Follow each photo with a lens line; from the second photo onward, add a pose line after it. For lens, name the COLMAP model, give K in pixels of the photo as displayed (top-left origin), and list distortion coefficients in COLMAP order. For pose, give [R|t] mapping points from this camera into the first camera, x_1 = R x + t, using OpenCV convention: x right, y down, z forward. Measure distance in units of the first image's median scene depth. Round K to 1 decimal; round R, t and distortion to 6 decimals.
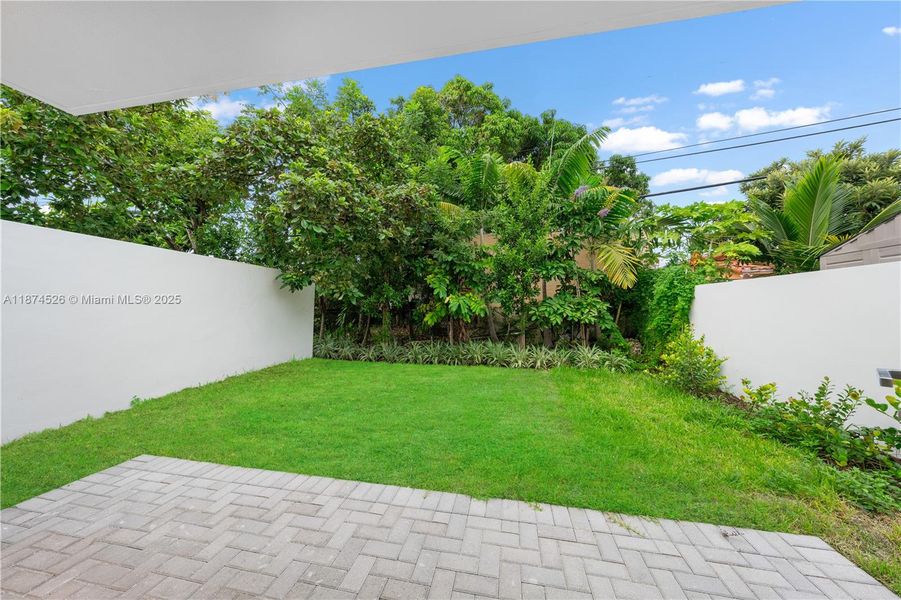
lens RADIAL K [[304.0, 0, 448.0], [0, 304.0, 293.6], [0, 0, 1]] dist [-0.001673, -0.000127]
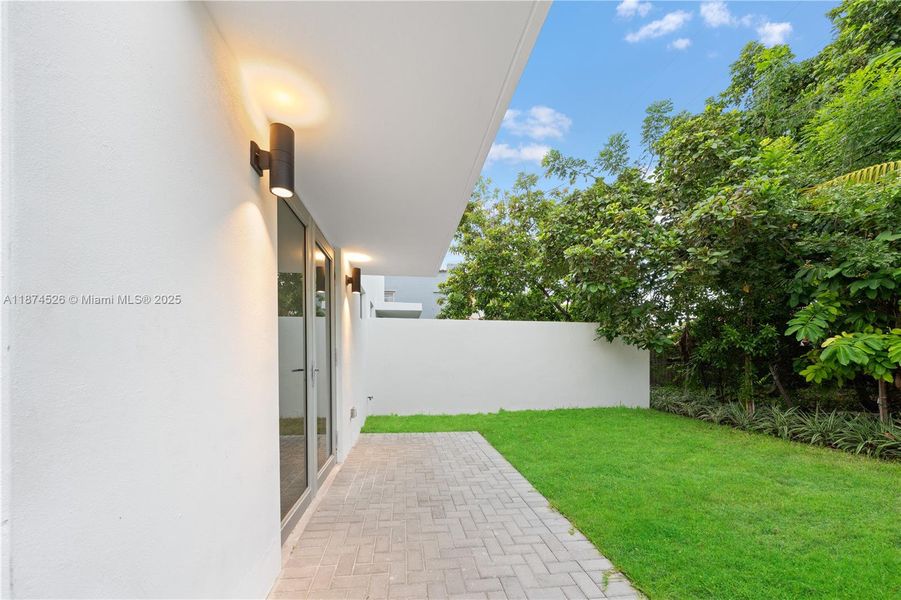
lens RADIAL K [[327.1, 0, 446.1], [0, 327.1, 361.0], [0, 0, 1]] dist [0.000973, -0.000136]
pose [[0.314921, 0.000829, -0.949118, 0.406620], [0.047538, 0.998731, 0.016645, 0.011111], [0.947927, -0.050361, 0.314482, 0.067673]]
